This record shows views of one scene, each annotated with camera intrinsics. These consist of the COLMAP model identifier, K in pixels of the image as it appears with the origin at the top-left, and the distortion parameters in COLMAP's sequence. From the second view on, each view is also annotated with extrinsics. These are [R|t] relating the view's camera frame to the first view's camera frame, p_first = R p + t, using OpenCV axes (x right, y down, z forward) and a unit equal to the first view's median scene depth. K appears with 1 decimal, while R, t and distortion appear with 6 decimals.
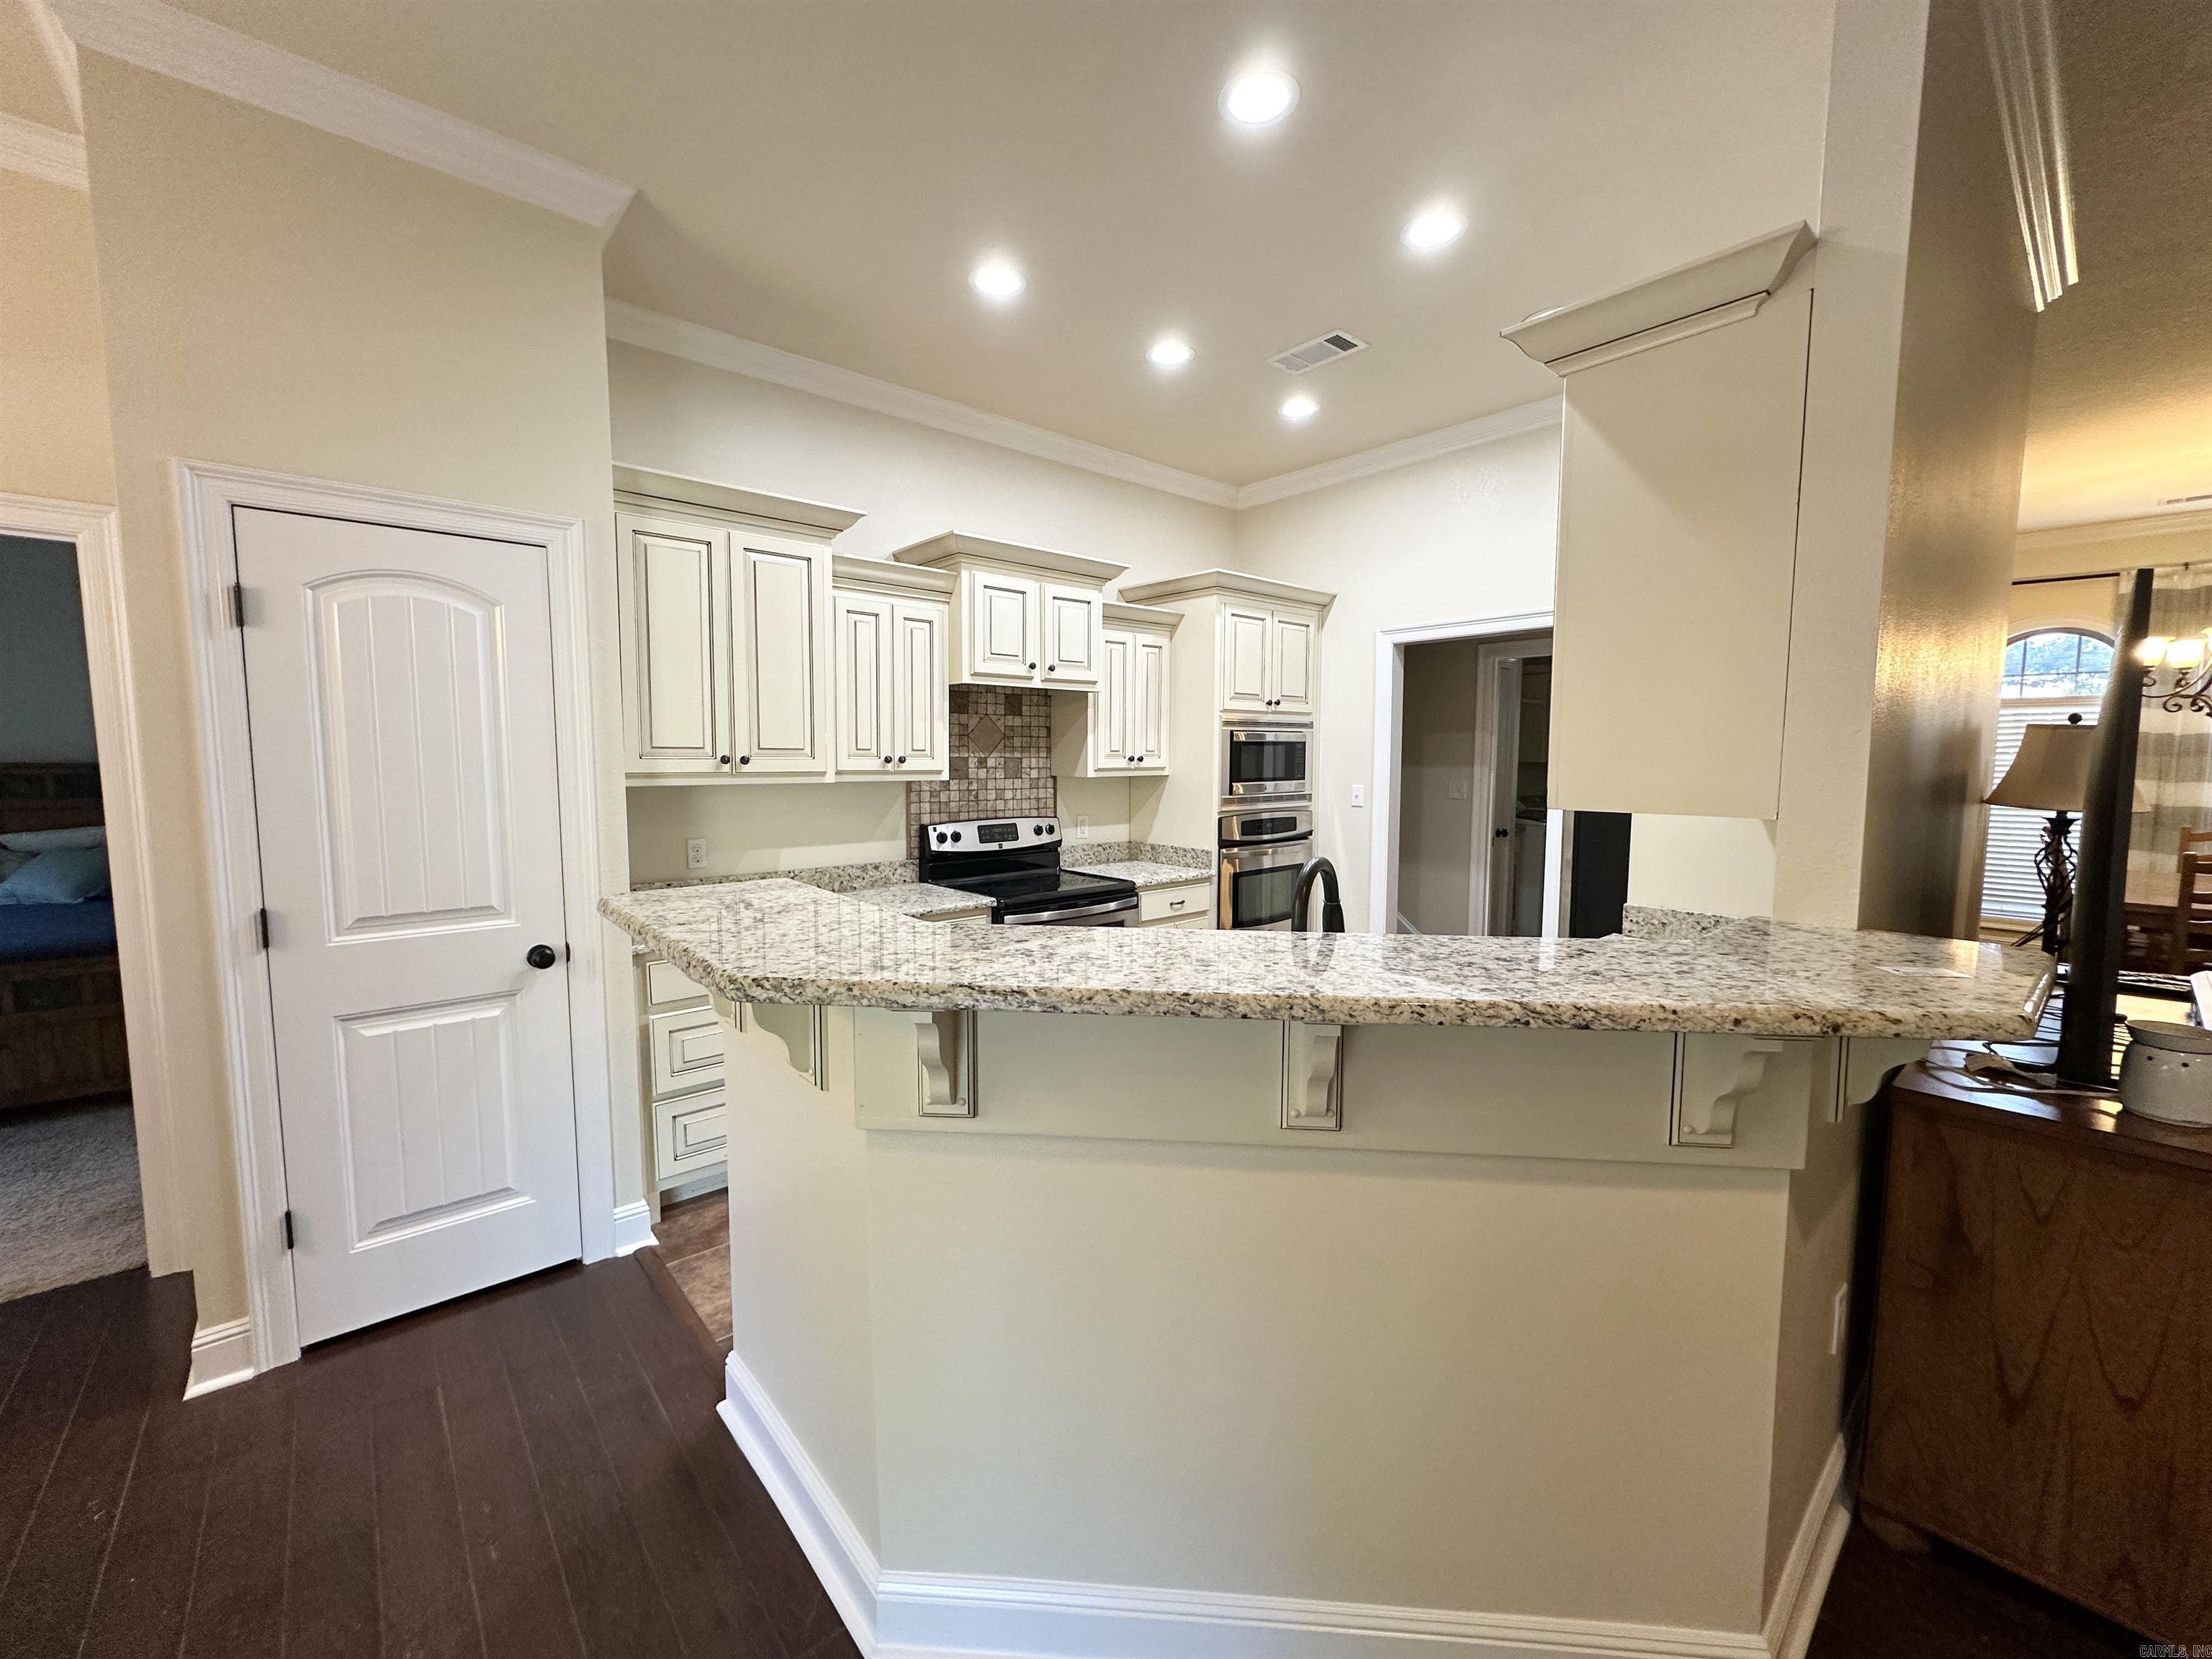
lens RADIAL K [[885.0, 0, 1106.0], [0, 885.0, 829.5], [0, 0, 1]] dist [-0.002563, 0.000717]
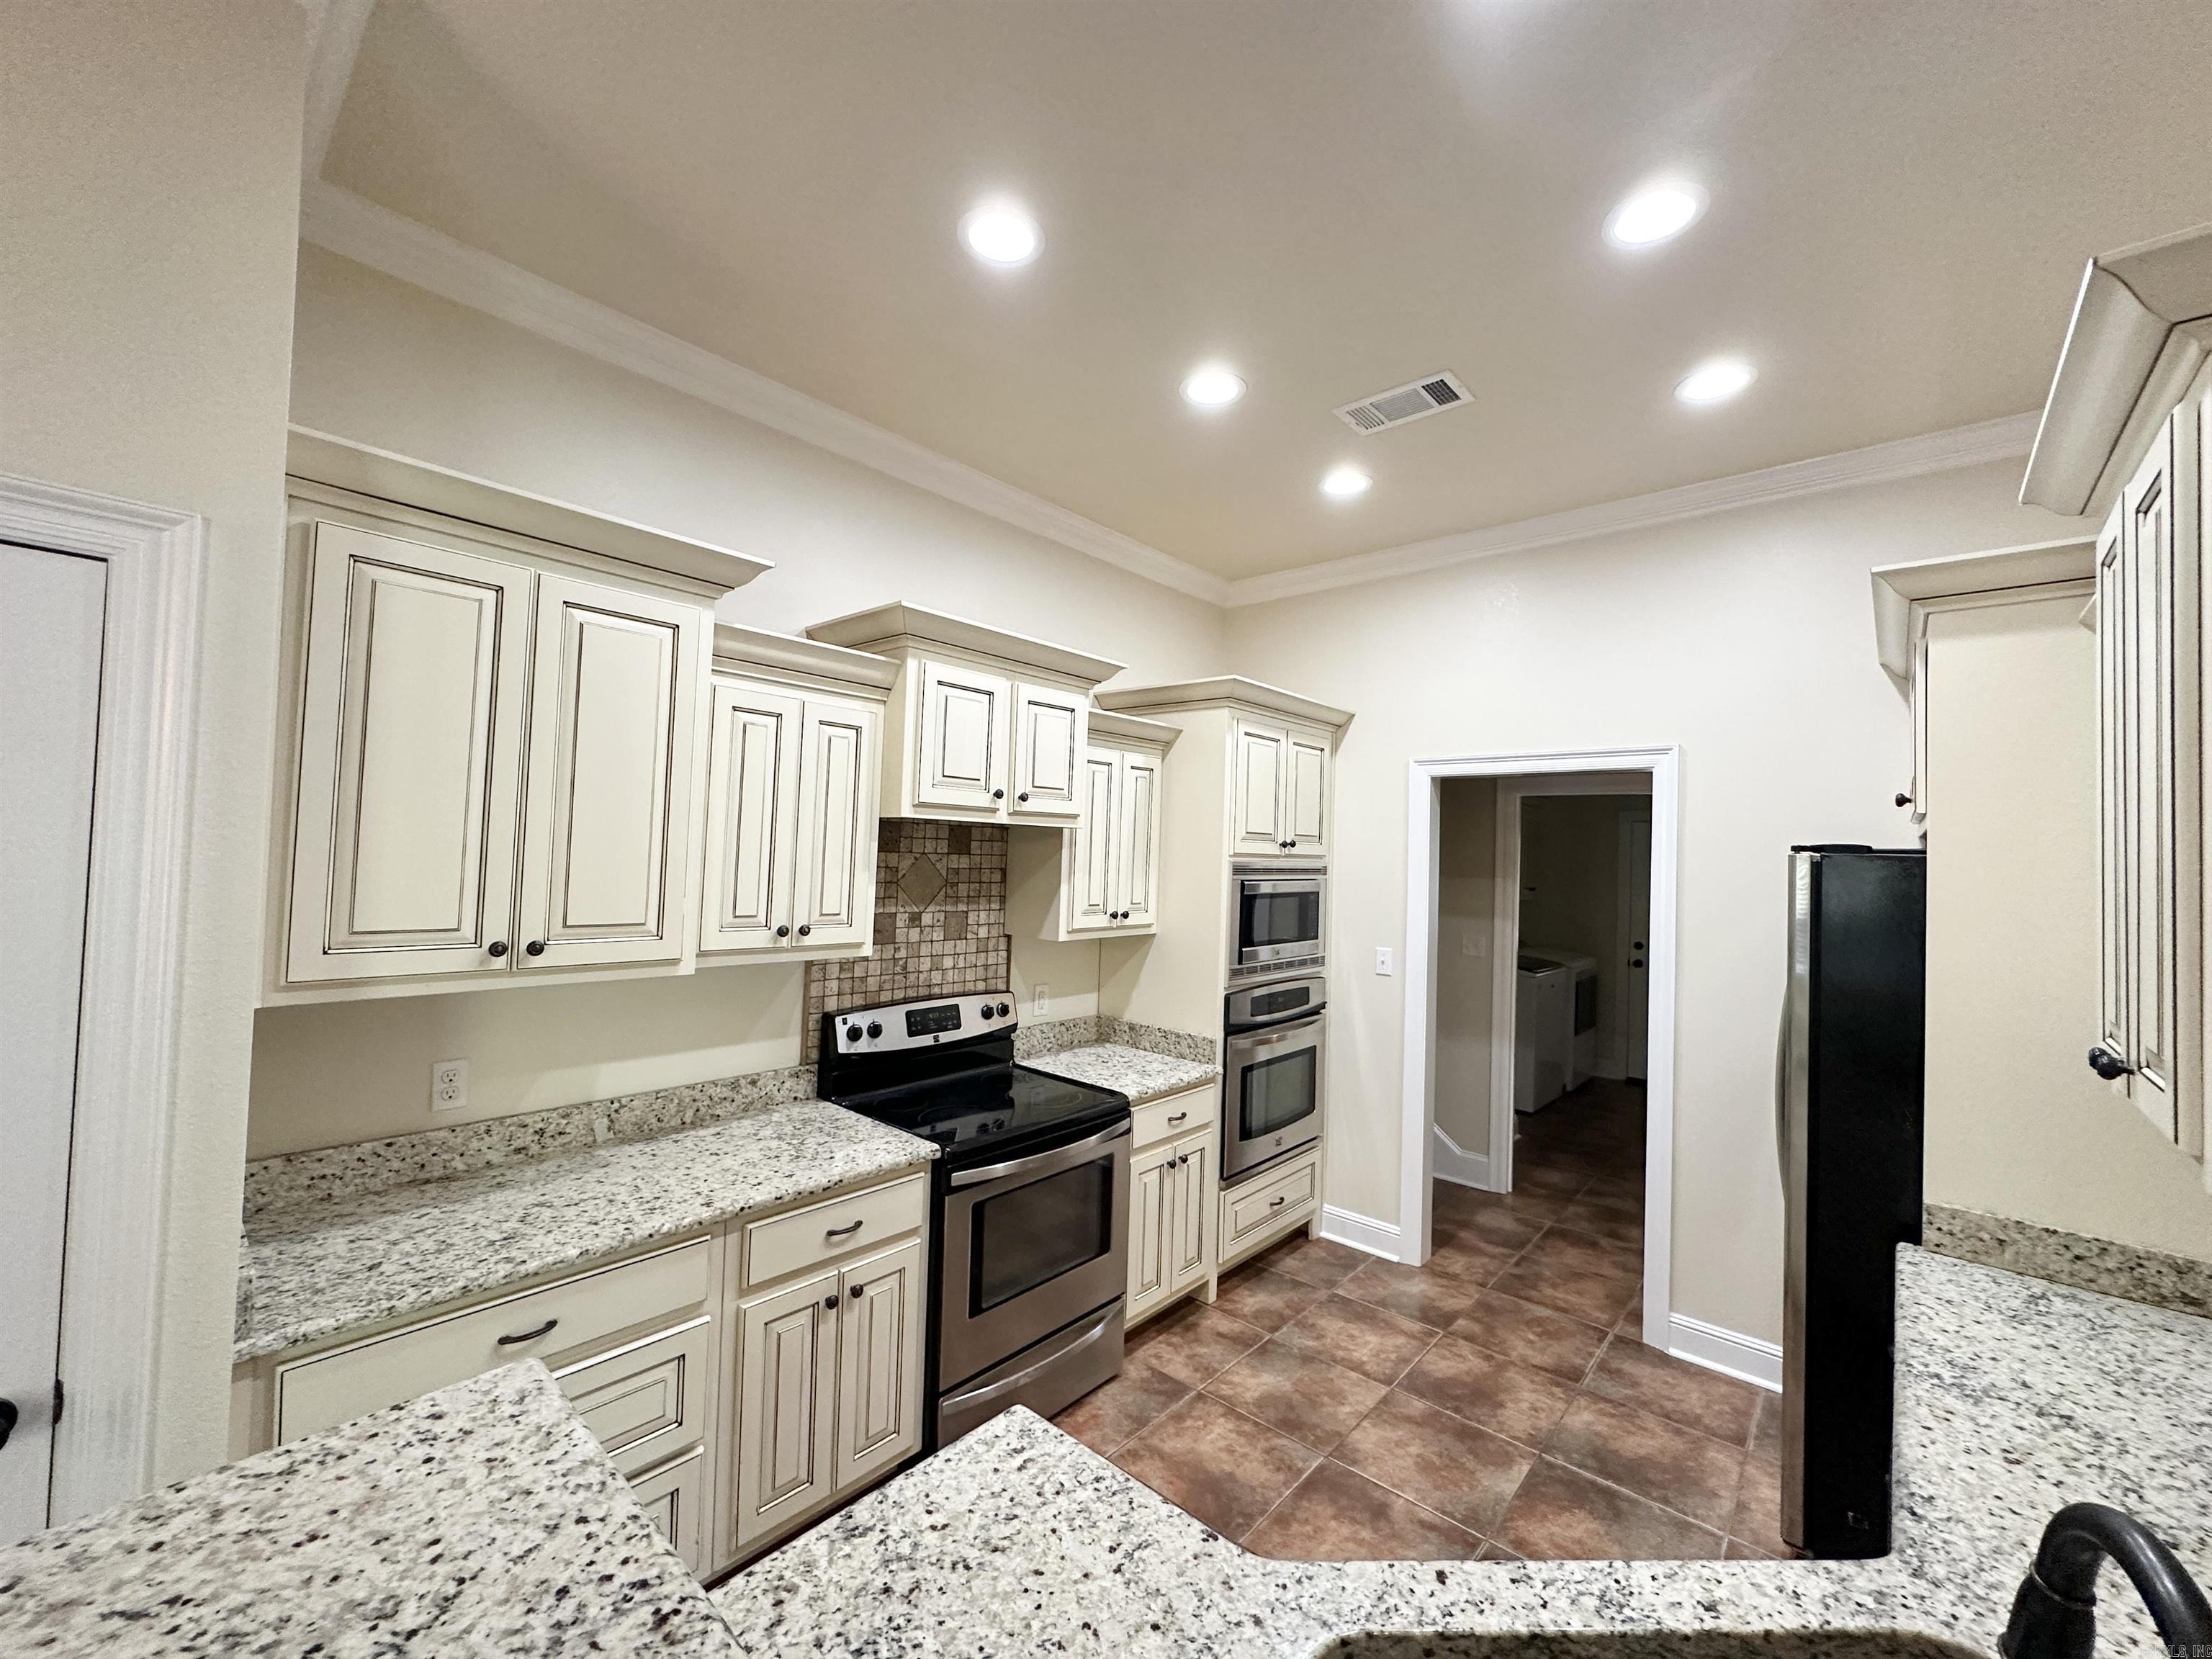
lens RADIAL K [[885.0, 0, 1106.0], [0, 885.0, 829.5], [0, 0, 1]] dist [-0.002563, 0.000717]
pose [[0.991957, 0.033064, 0.122177, -0.077490], [-0.019477, 0.993655, -0.110774, -0.073456], [-0.125065, 0.107503, 0.986307, 0.267020]]
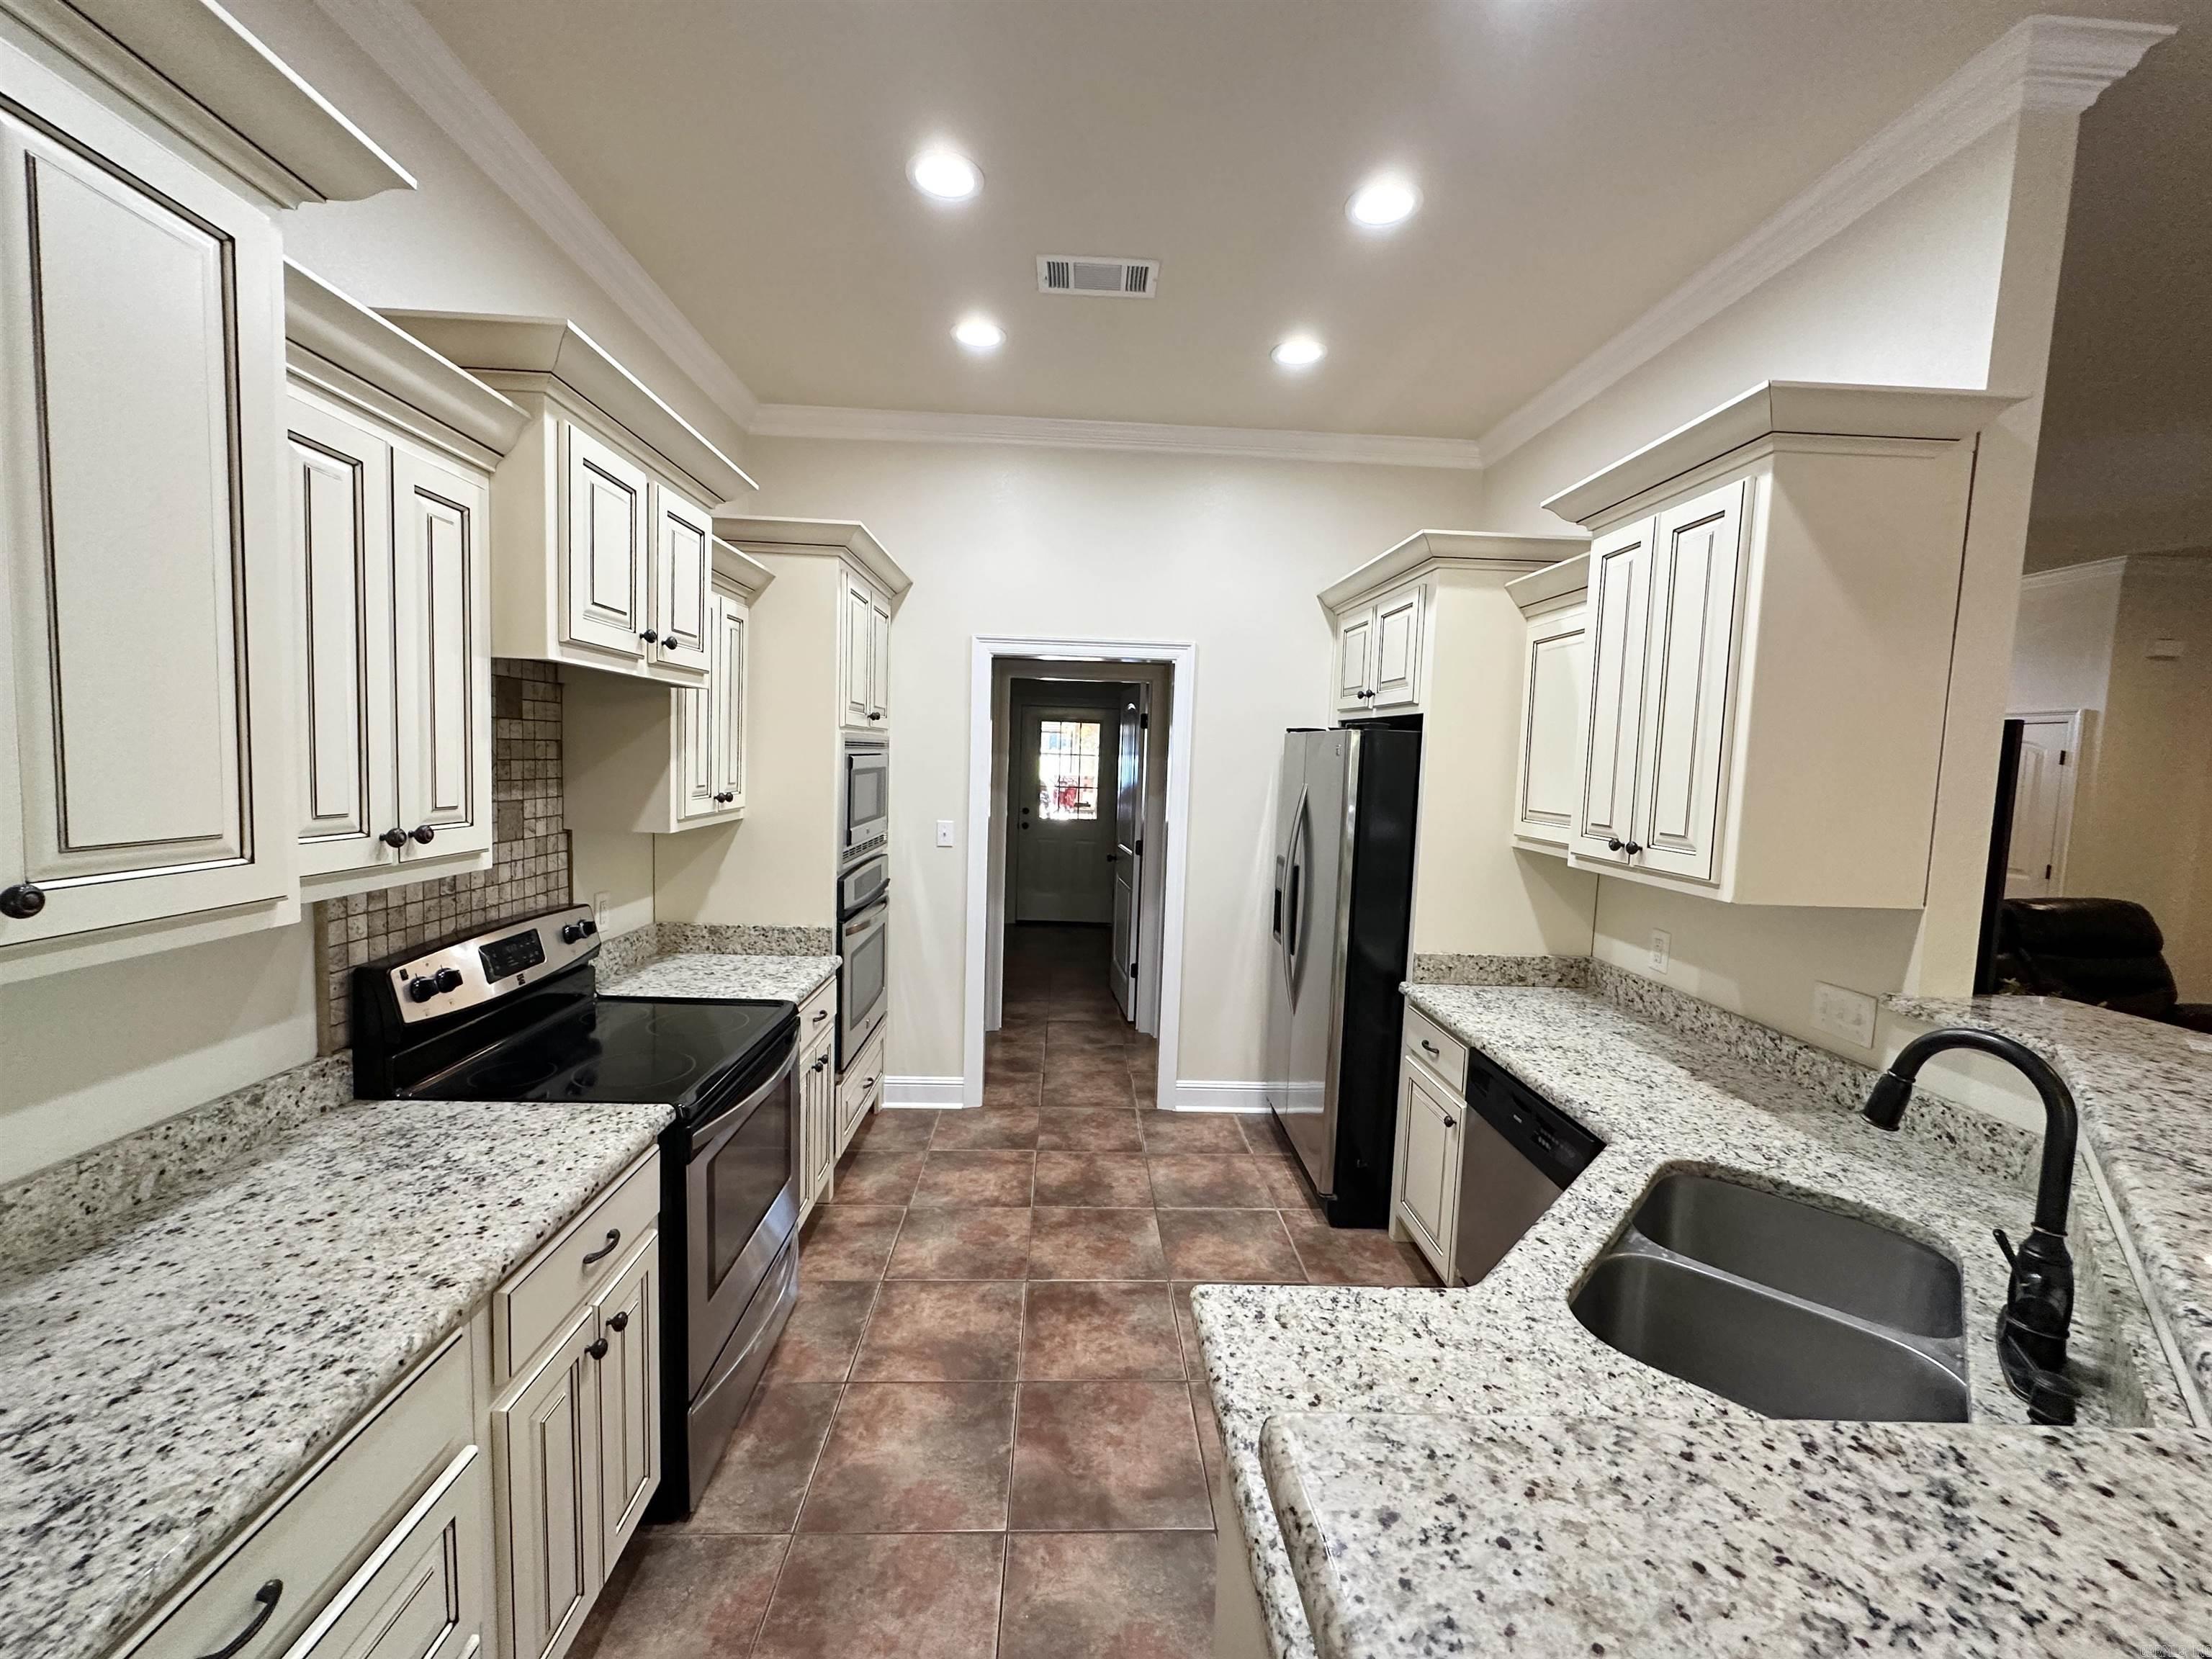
lens RADIAL K [[885.0, 0, 1106.0], [0, 885.0, 829.5], [0, 0, 1]] dist [-0.002563, 0.000717]
pose [[0.624368, -0.044429, 0.779866, -0.304543], [0.034092, 0.998980, 0.029618, -0.071403], [-0.780386, 0.008095, 0.625246, 0.429927]]
